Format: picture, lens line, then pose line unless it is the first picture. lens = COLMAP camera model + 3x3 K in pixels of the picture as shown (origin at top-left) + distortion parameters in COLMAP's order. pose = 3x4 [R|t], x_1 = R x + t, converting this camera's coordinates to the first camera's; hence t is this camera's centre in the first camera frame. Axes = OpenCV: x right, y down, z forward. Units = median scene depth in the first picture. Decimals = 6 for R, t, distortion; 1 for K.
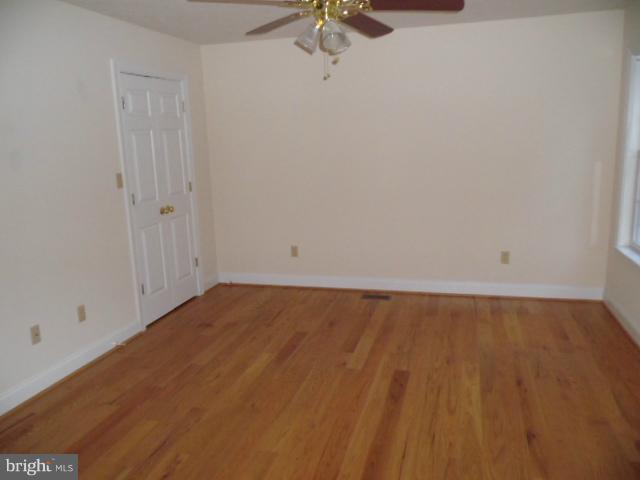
lens RADIAL K [[525.0, 0, 320.0], [0, 525.0, 240.0], [0, 0, 1]] dist [-0.008403, -0.005427]
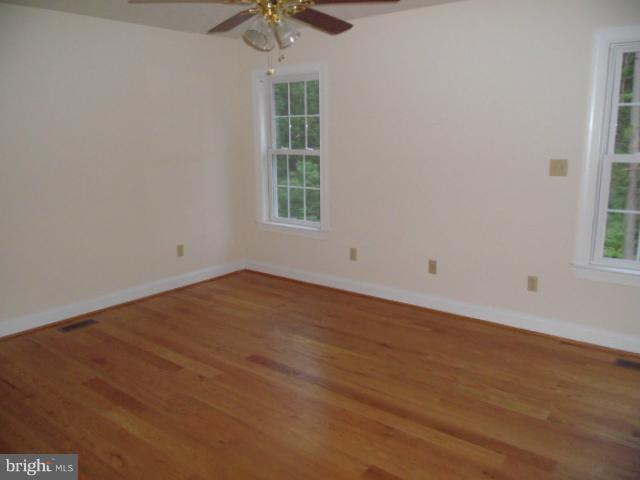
lens RADIAL K [[560.9, 0, 320.0], [0, 560.9, 240.0], [0, 0, 1]] dist [0.051326, -0.002818]
pose [[0.370896, -0.149035, 0.916637, -0.686784], [0.179302, 0.979959, 0.086780, -0.036881], [-0.911201, 0.132168, 0.390186, 0.387691]]
